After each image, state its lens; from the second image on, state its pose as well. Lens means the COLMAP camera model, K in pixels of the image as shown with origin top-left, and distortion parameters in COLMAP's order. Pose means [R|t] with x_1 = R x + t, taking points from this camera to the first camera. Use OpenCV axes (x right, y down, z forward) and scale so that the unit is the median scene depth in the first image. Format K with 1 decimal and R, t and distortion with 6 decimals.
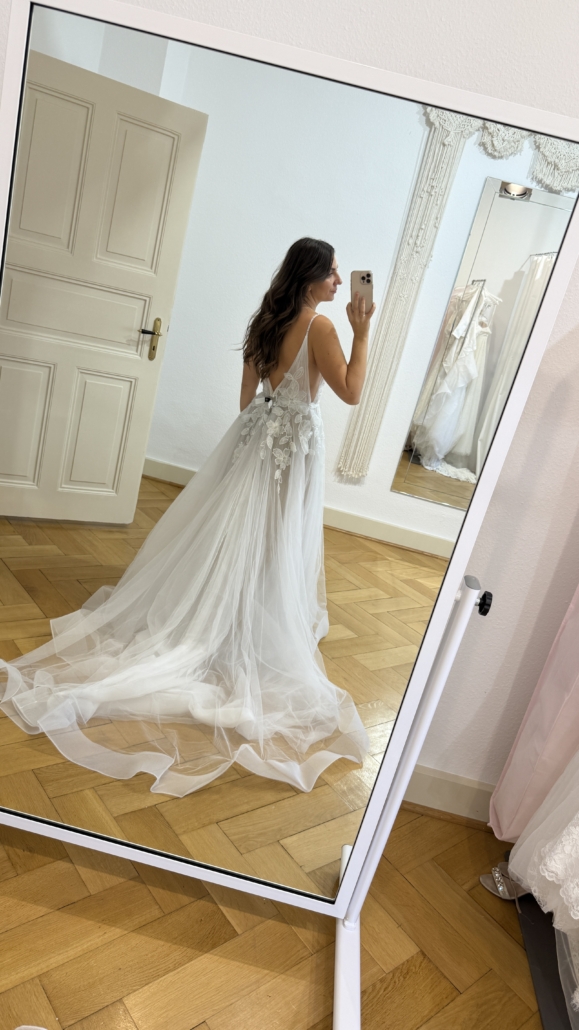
lens RADIAL K [[716.3, 0, 291.4], [0, 716.3, 516.3], [0, 0, 1]] dist [0.062731, -0.053111]
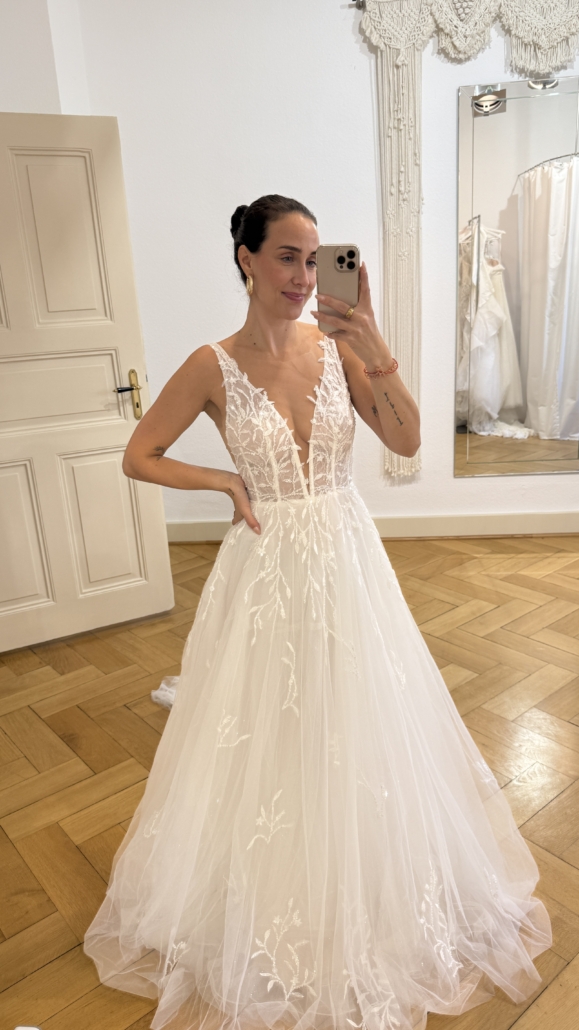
lens RADIAL K [[716.3, 0, 293.0], [0, 716.3, 514.9], [0, 0, 1]] dist [0.062731, -0.053111]
pose [[0.953985, -0.290857, -0.072901, 0.006111], [0.290123, 0.956765, -0.020697, -0.037847], [0.075769, -0.001405, 0.997124, 0.163461]]
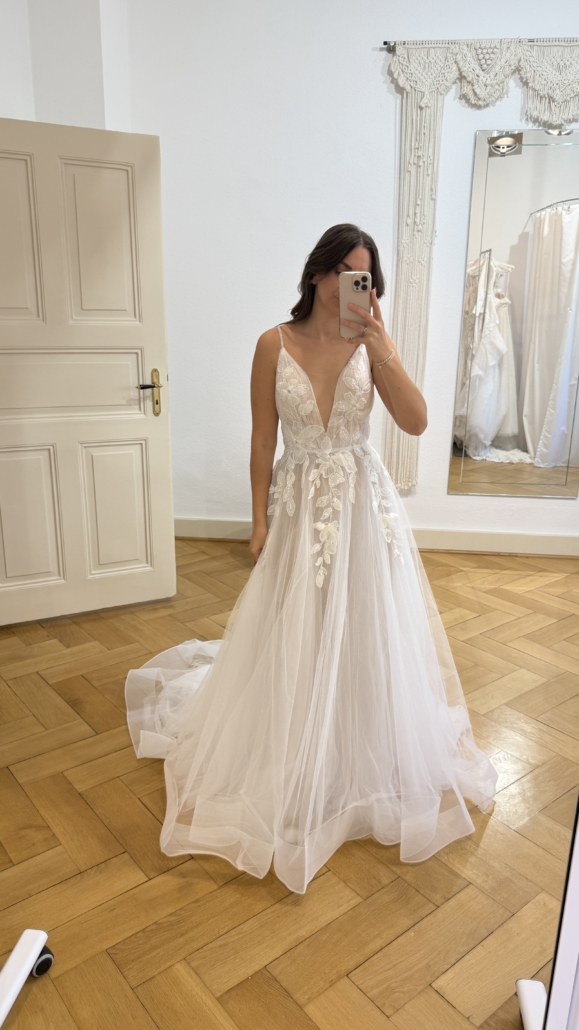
lens RADIAL K [[716.3, 0, 293.9], [0, 716.3, 517.6], [0, 0, 1]] dist [0.062731, -0.053111]
pose [[0.973291, -0.221380, -0.060787, -0.001236], [0.219522, 0.974951, -0.035794, -0.021051], [0.067188, 0.021494, 0.997509, 0.108222]]
